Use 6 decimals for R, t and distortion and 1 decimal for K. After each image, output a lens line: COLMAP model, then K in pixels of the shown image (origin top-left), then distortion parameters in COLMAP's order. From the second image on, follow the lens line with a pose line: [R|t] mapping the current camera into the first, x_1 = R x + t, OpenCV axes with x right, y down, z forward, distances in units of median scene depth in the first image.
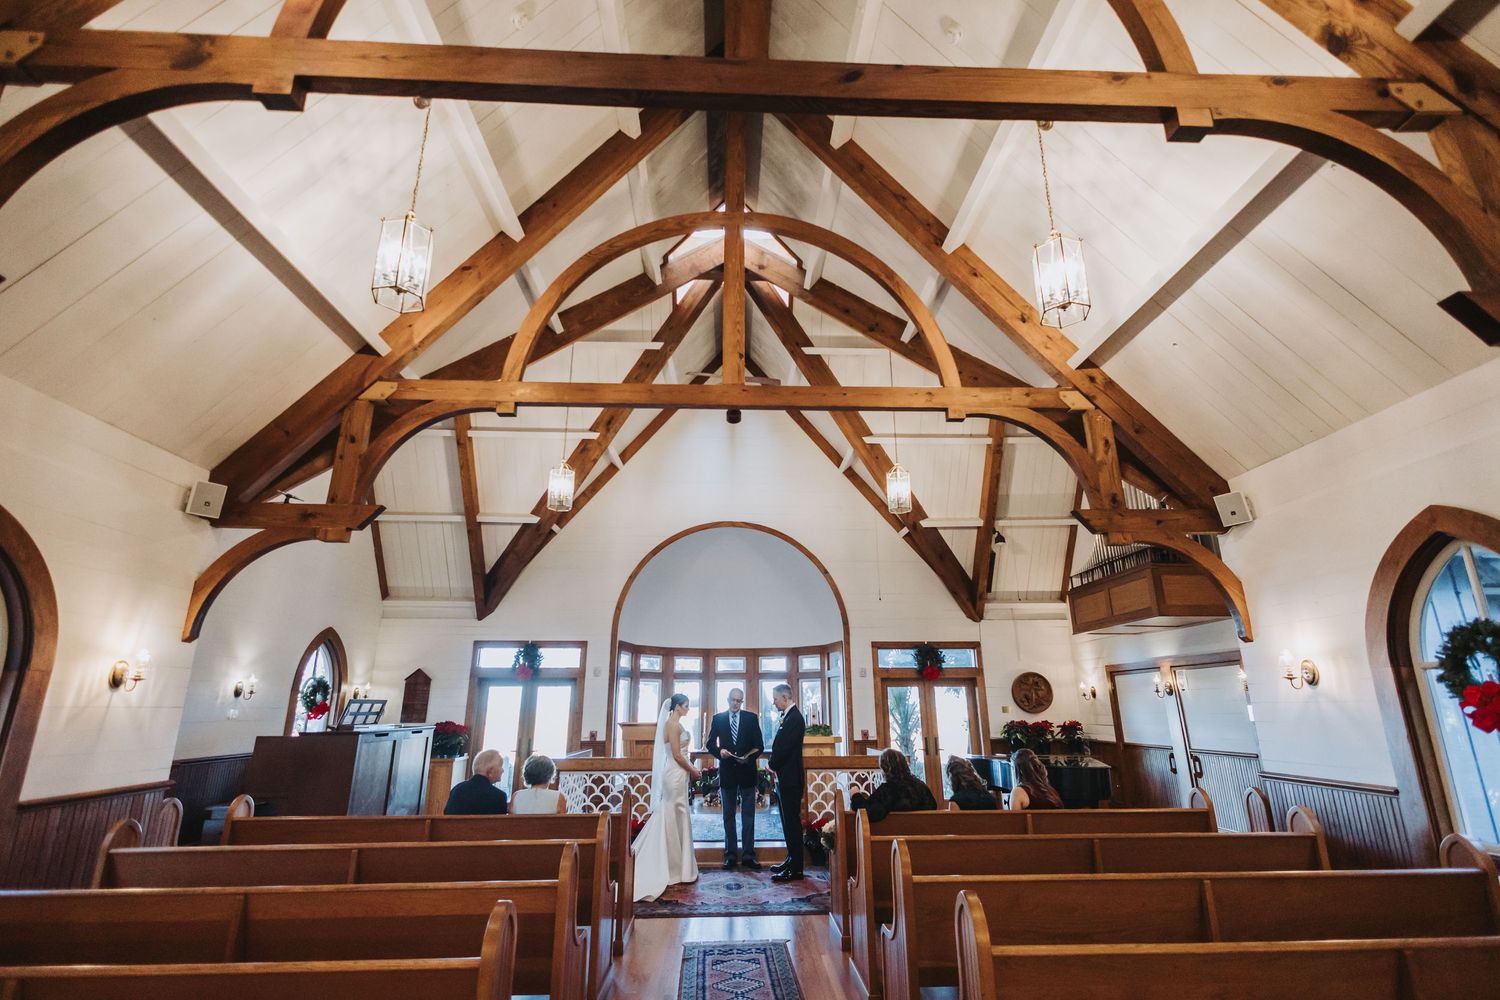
lens RADIAL K [[668.5, 0, 754.5], [0, 668.5, 513.2], [0, 0, 1]] dist [0.015529, -0.000051]
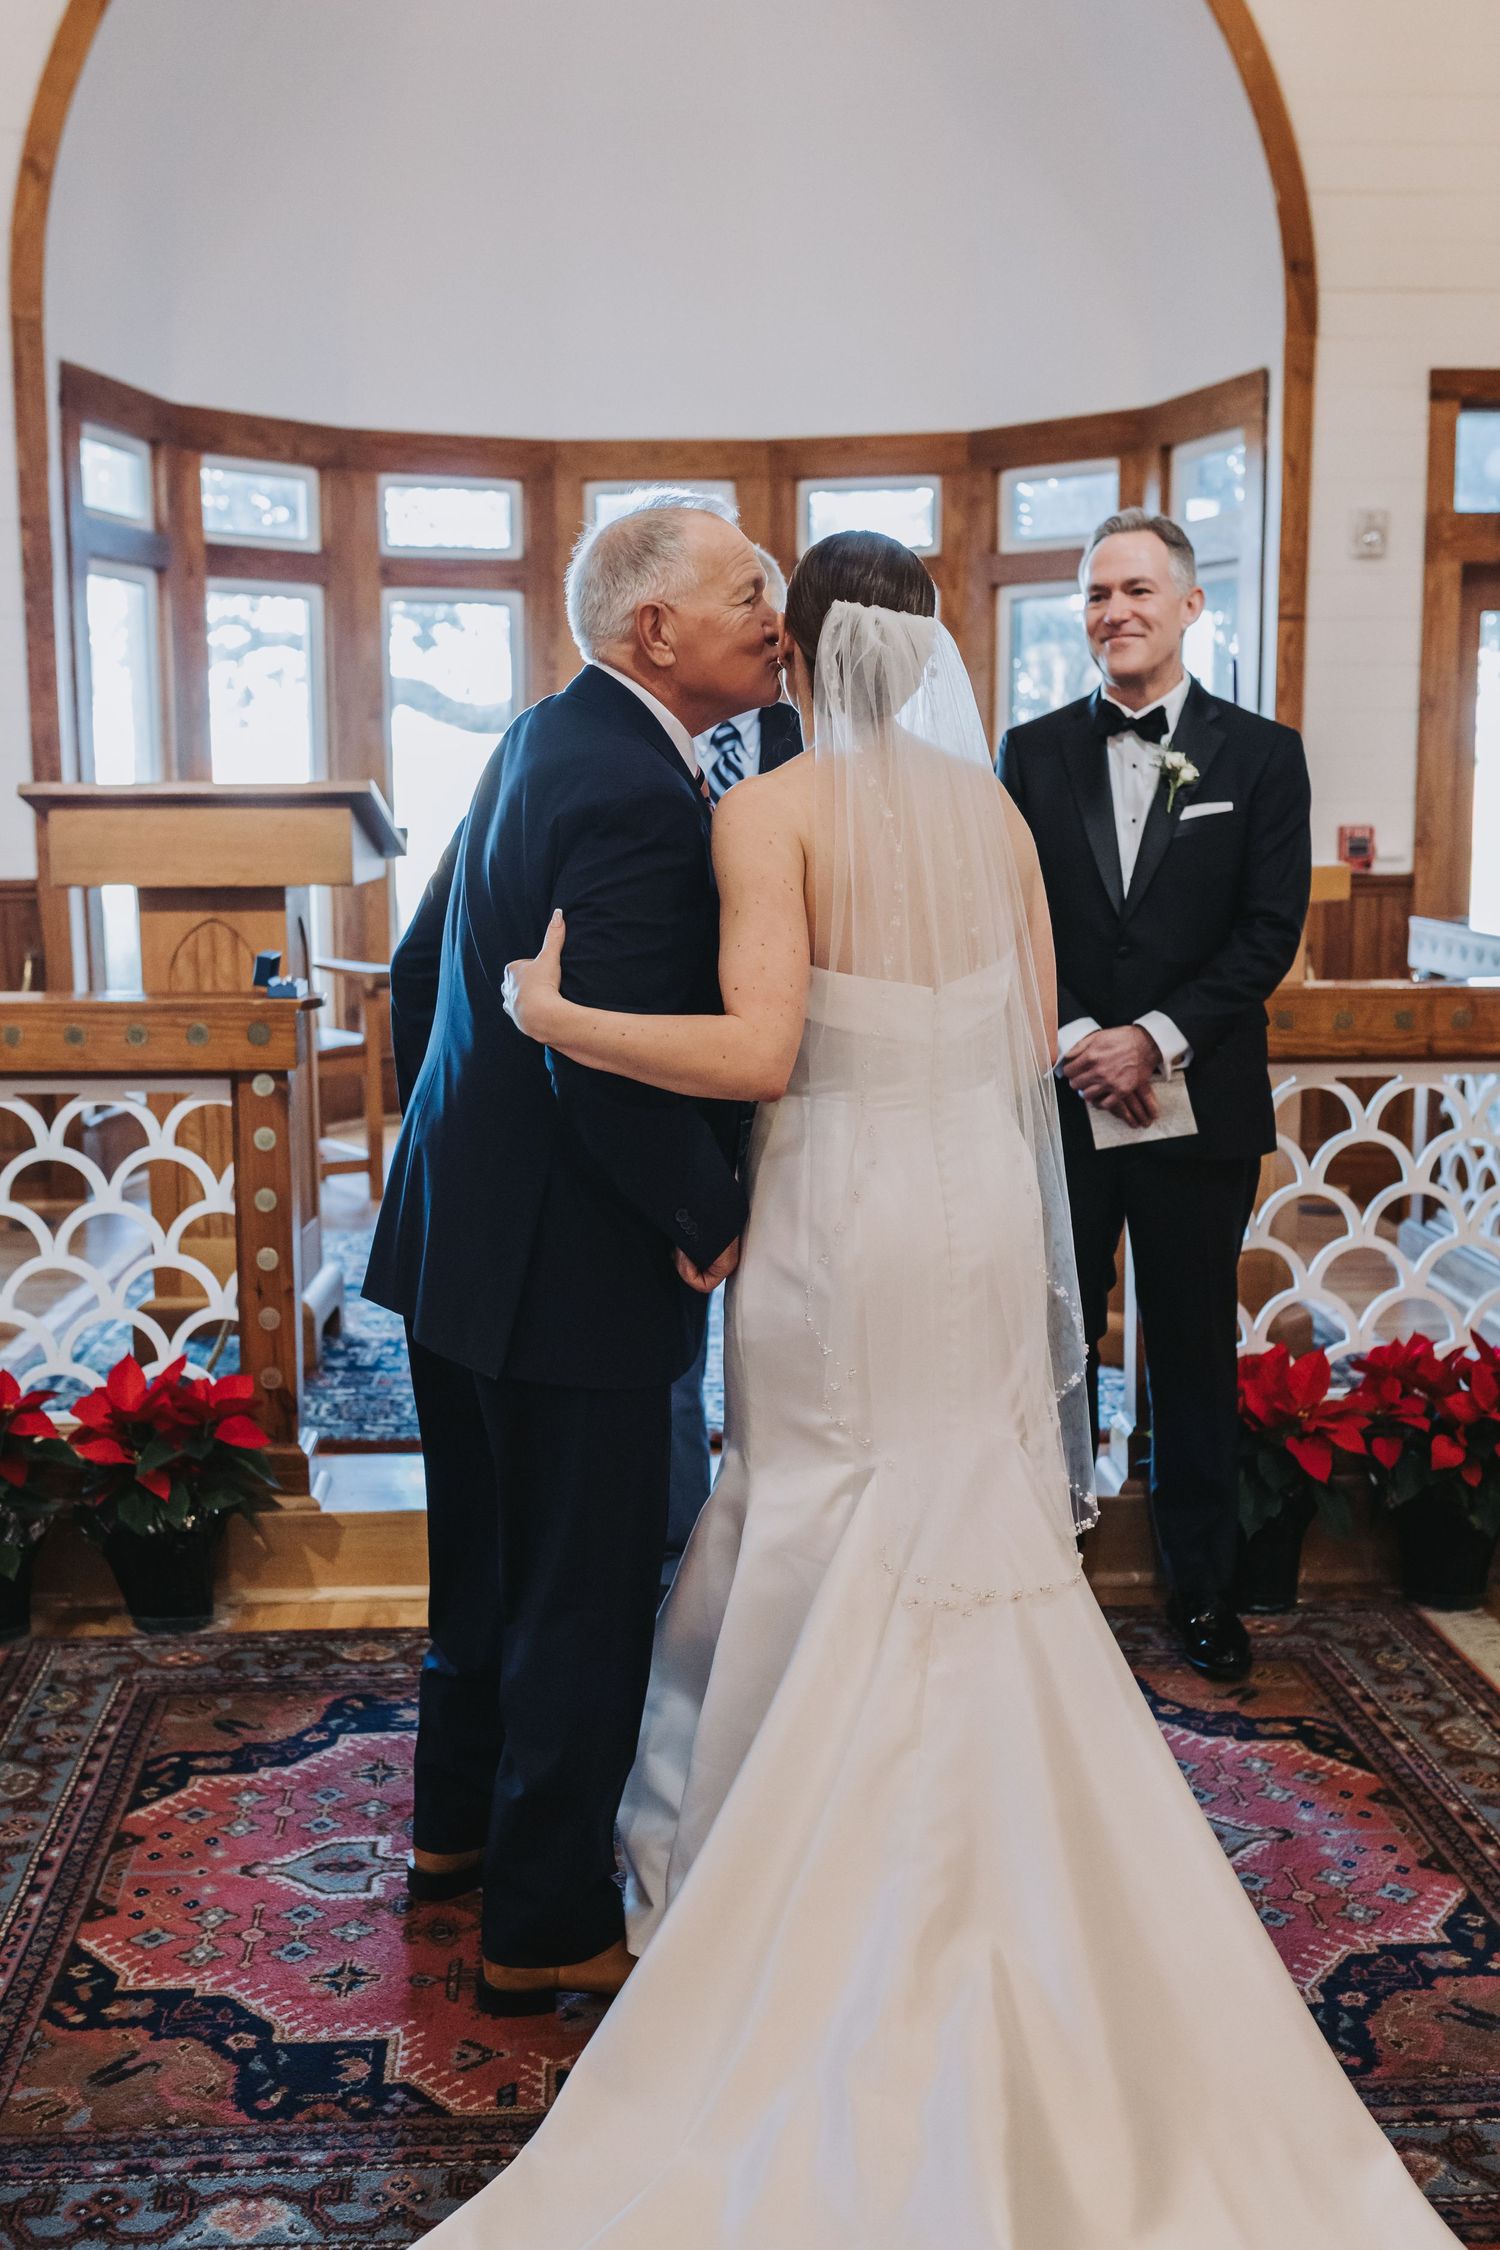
lens RADIAL K [[2242.5, 0, 732.4], [0, 2242.5, 1103.4], [0, 0, 1]] dist [-0.005455, 0.004044]
pose [[0.999905, -0.002379, 0.013561, -0.027160], [-0.003578, 0.906237, 0.422755, 0.116612], [-0.013296, -0.422764, 0.906142, 0.361851]]
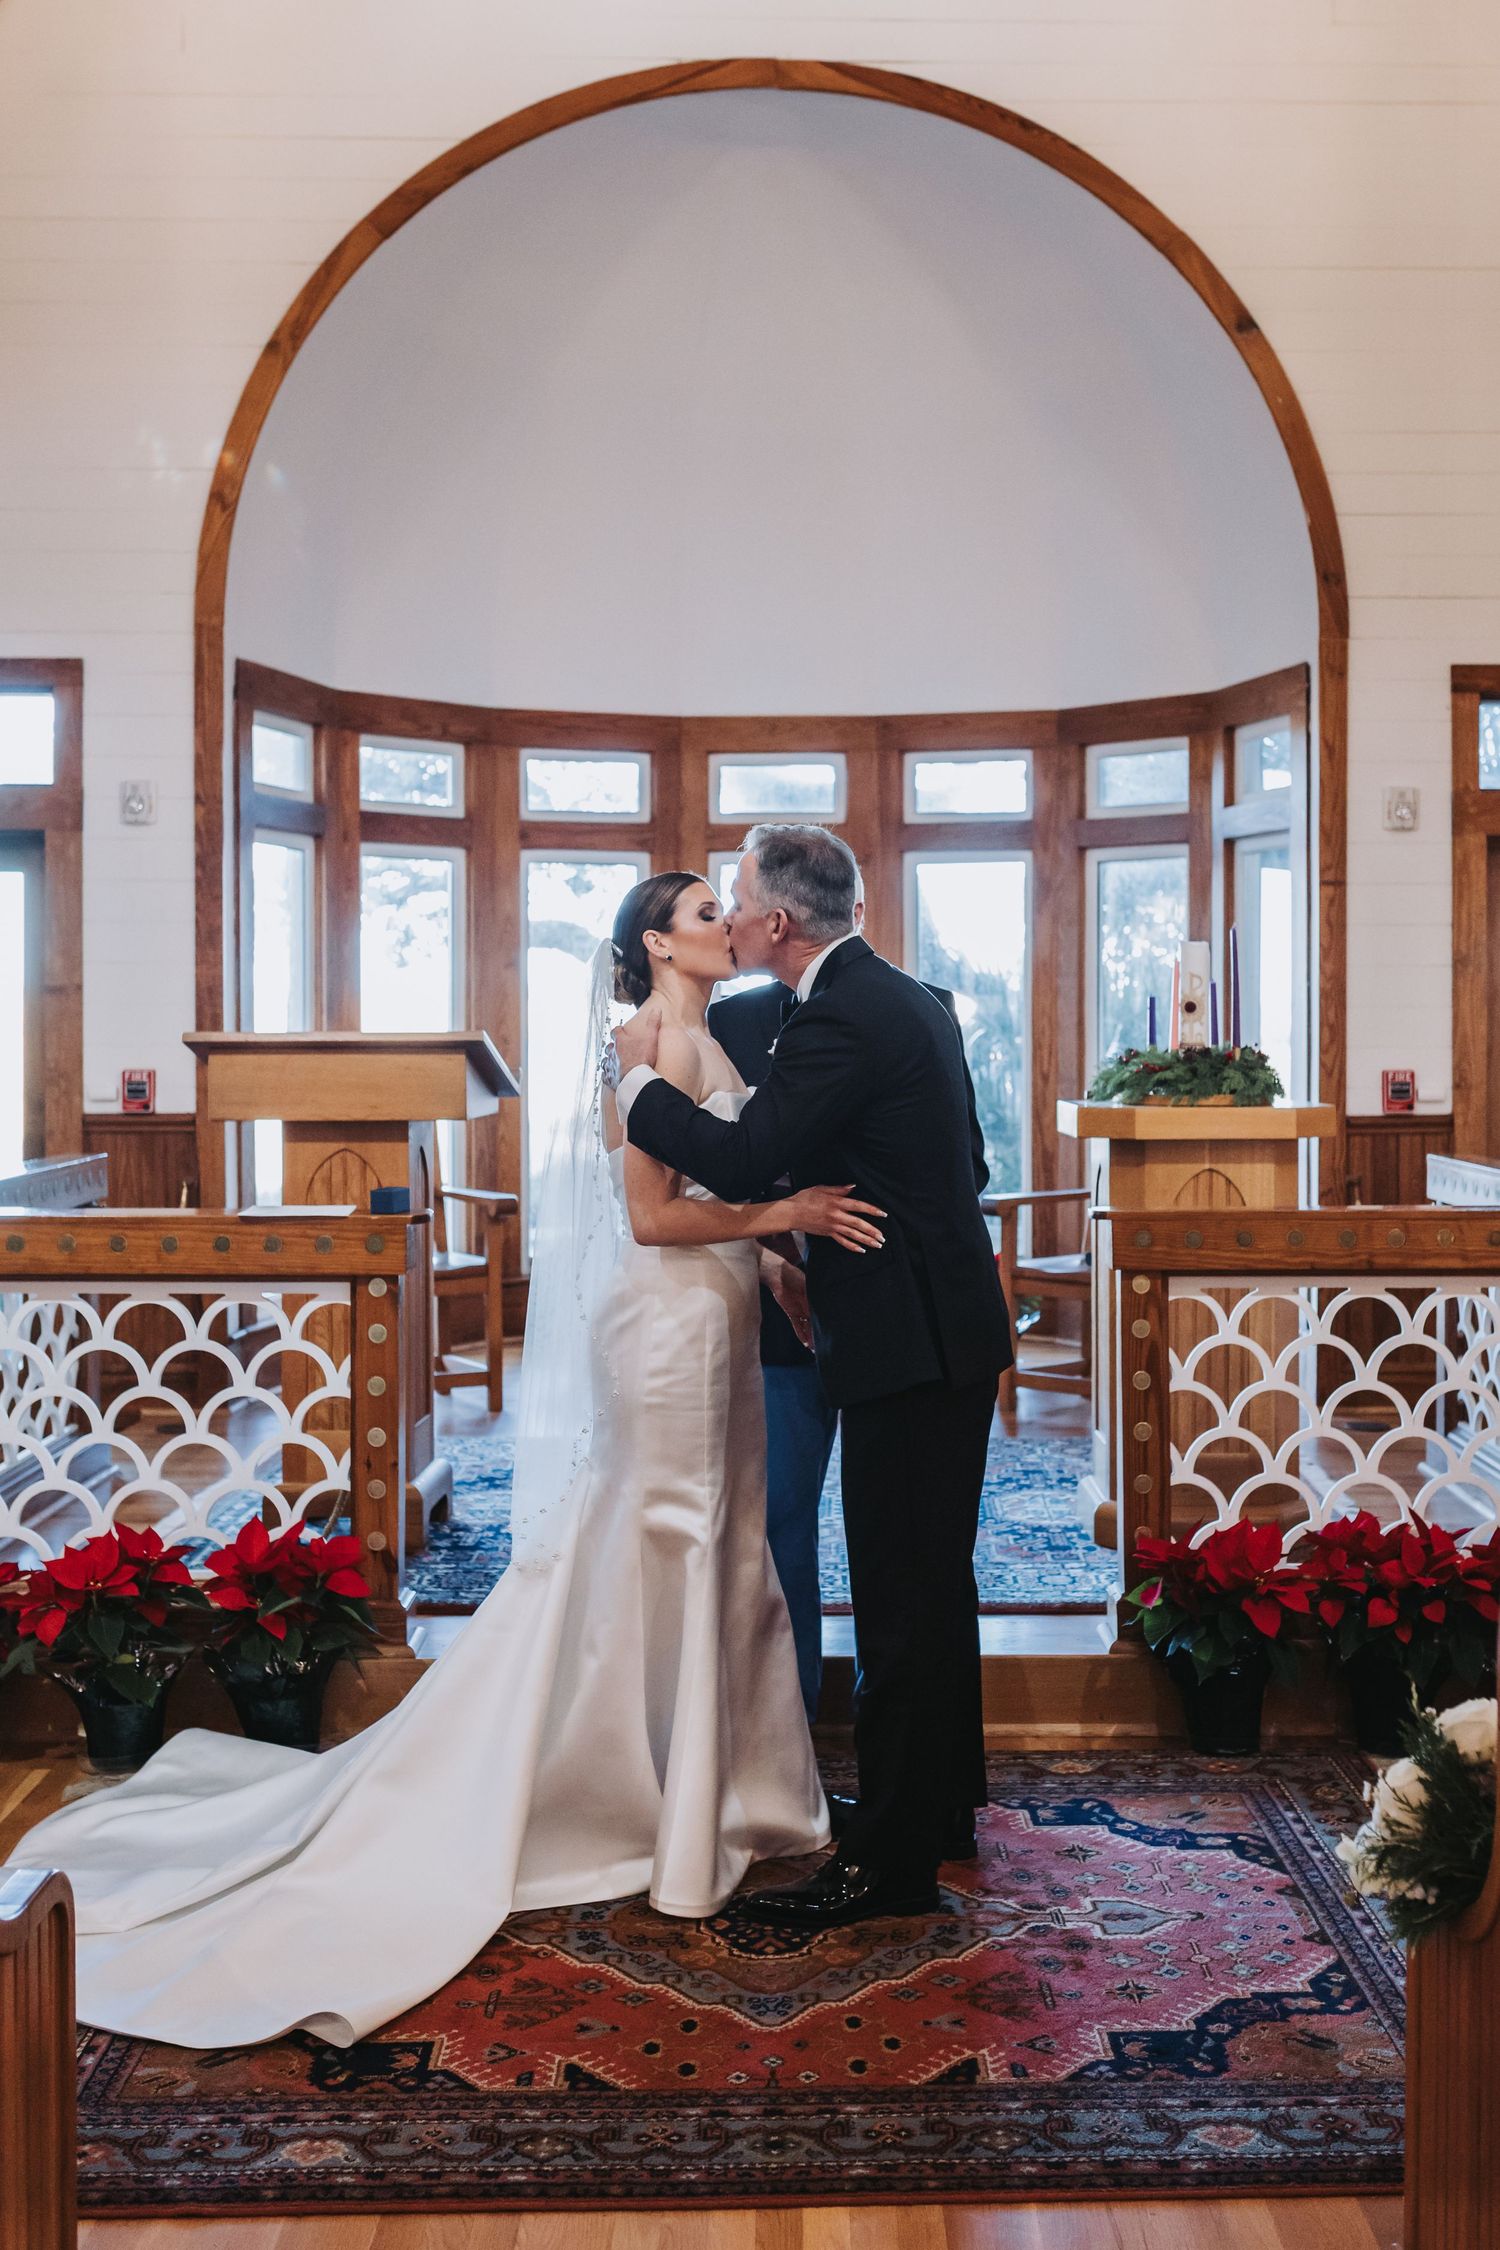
lens RADIAL K [[2340.3, 0, 842.7], [0, 2340.3, 1032.9], [0, 0, 1]] dist [-0.006425, -0.000874]
pose [[0.999869, 0.003265, -0.015875, -0.001413], [0.001593, 0.954961, 0.296726, 0.087085], [0.016129, -0.296712, 0.954831, 0.278245]]
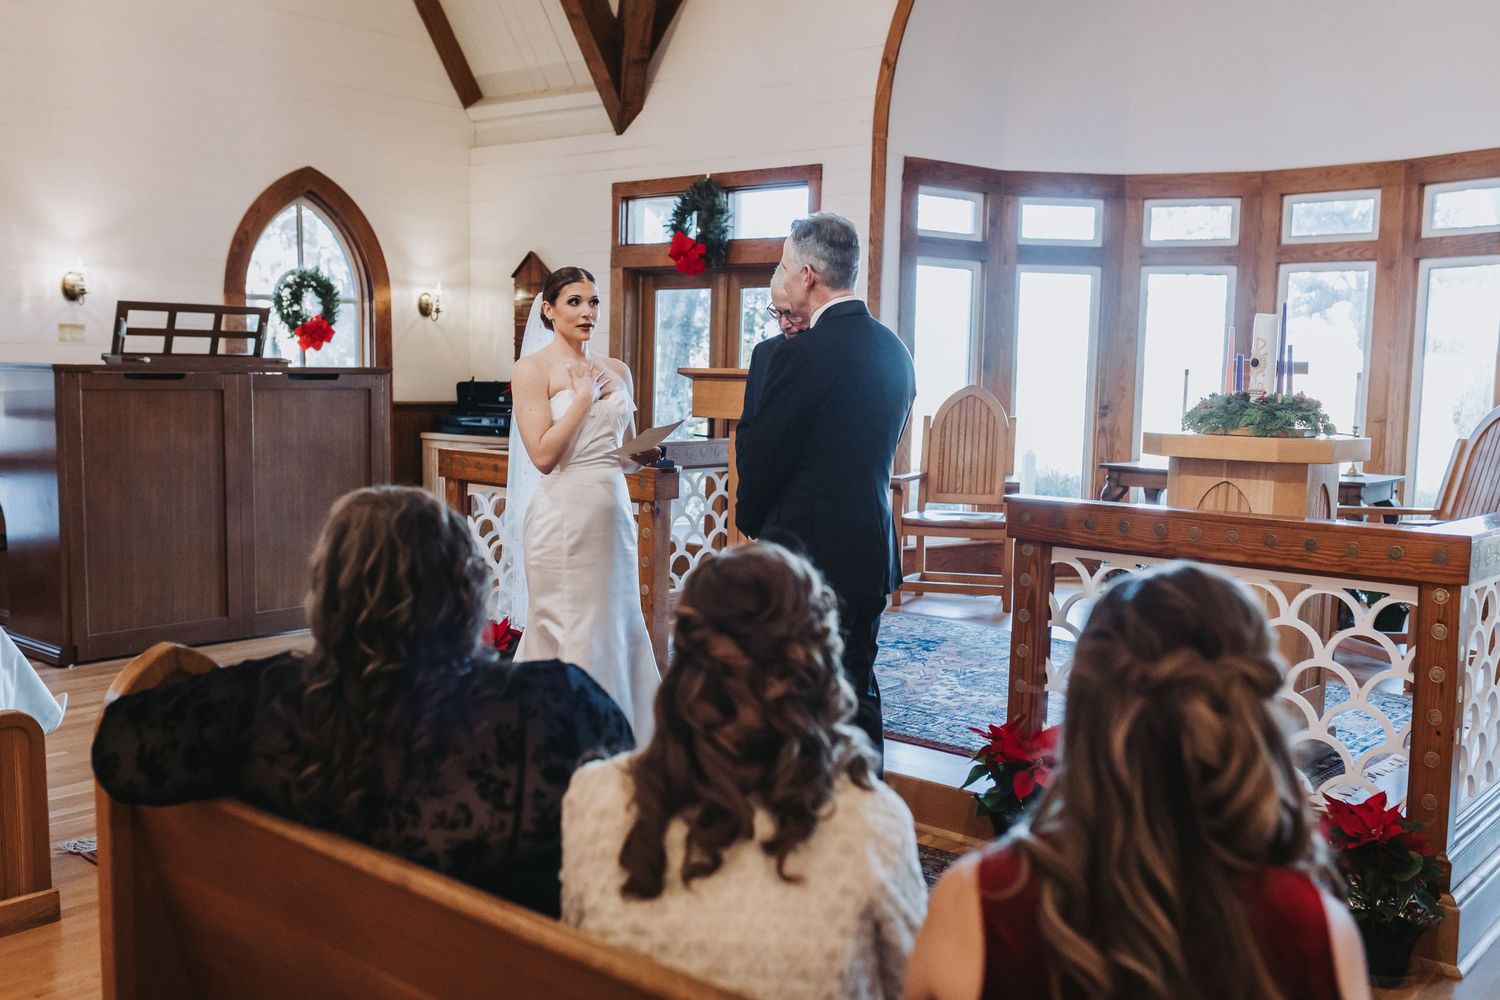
lens RADIAL K [[1419.2, 0, 750.0], [0, 1419.2, 500.0], [0, 0, 1]] dist [0.001603, 0.004016]
pose [[0.737916, 0.082128, -0.669877, 0.262047], [0.169156, 0.938379, 0.301383, 0.122685], [0.653350, -0.335709, 0.678552, 0.382780]]
